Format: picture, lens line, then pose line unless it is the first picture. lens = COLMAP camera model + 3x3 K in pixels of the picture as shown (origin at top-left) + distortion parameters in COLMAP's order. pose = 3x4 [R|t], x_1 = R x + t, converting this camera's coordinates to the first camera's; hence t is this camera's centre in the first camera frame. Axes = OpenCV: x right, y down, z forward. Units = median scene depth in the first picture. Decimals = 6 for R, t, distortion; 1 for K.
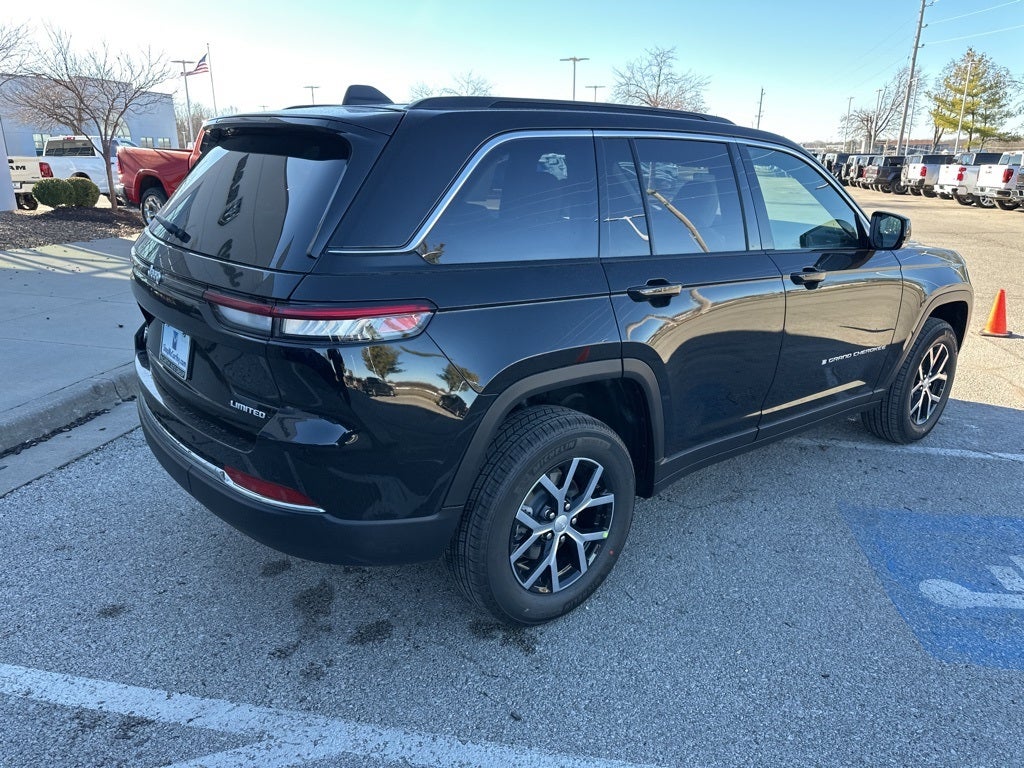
lens RADIAL K [[726.6, 0, 516.1], [0, 726.6, 380.5], [0, 0, 1]] dist [0.034183, -0.039742]
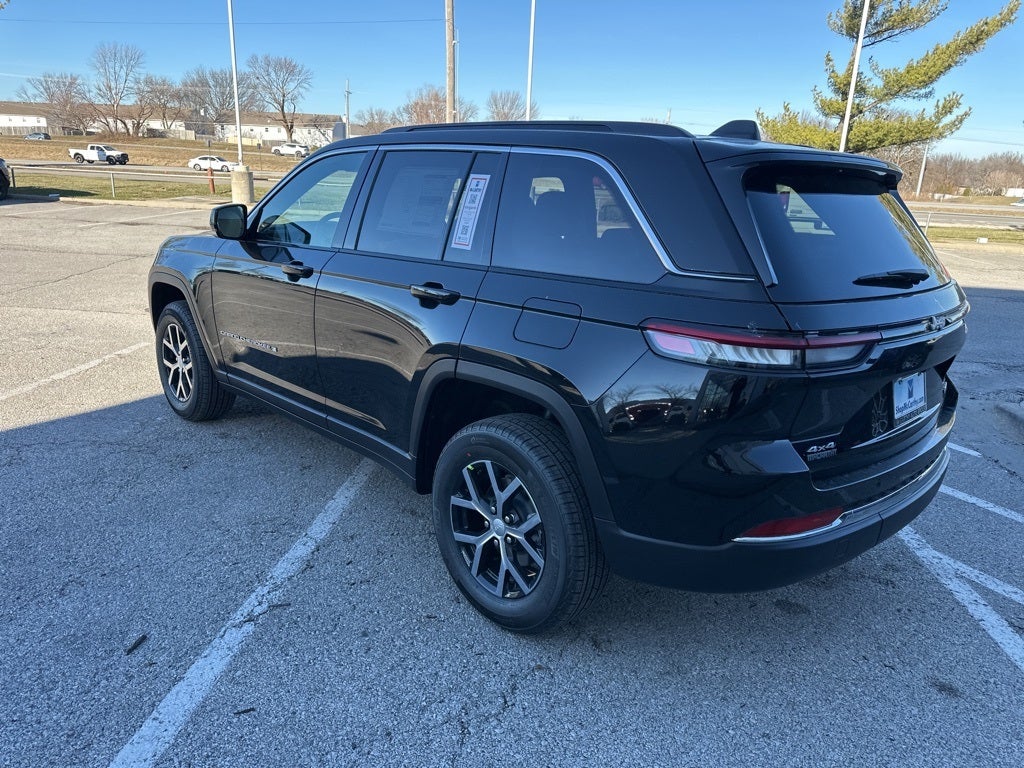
lens RADIAL K [[726.6, 0, 504.6], [0, 726.6, 379.3], [0, 0, 1]] dist [0.034183, -0.039742]
pose [[-0.073641, -0.299450, 0.951266, -1.271453], [0.253239, 0.916976, 0.308260, -0.475112], [-0.964597, 0.263598, 0.008305, 1.421632]]
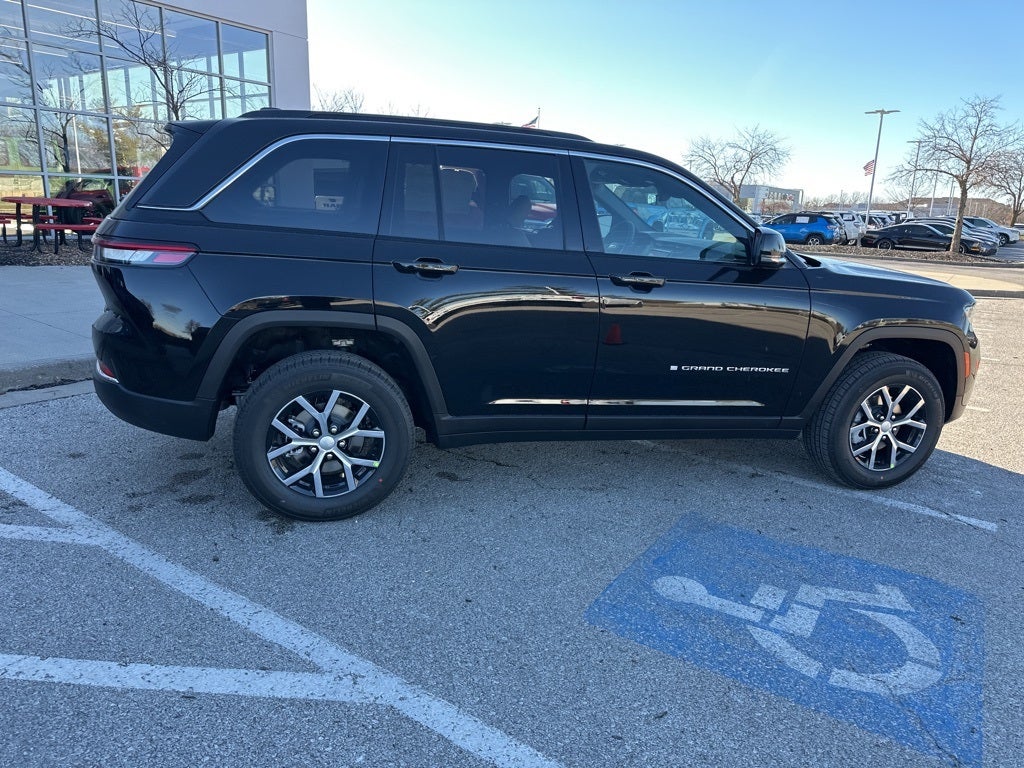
lens RADIAL K [[726.6, 0, 516.5], [0, 726.6, 385.1], [0, 0, 1]] dist [0.034183, -0.039742]
pose [[0.912583, 0.124455, -0.389492, 0.821440], [-0.149837, 0.988079, -0.035349, 0.091782], [0.380450, 0.090619, 0.920351, -0.043067]]
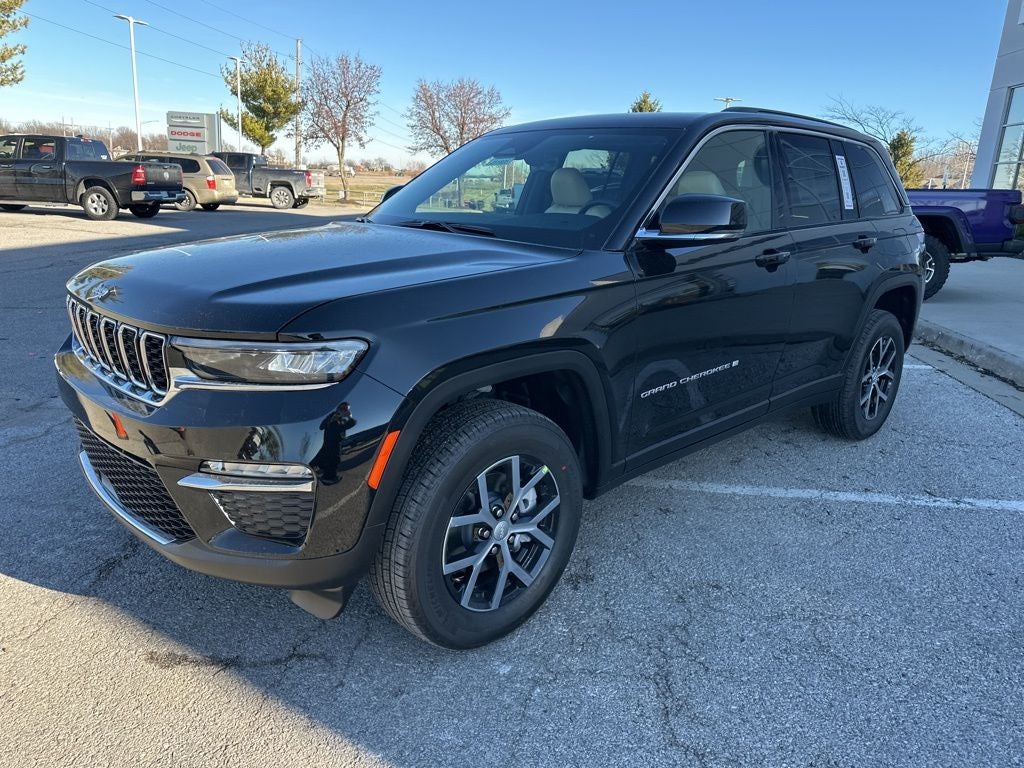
lens RADIAL K [[726.6, 0, 511.6], [0, 726.6, 380.5], [0, 0, 1]] dist [0.034183, -0.039742]
pose [[-0.994807, -0.043162, -0.092177, 0.569840], [-0.085995, 0.840880, 0.534346, -0.778967], [0.054446, 0.539498, -0.840225, 2.820583]]
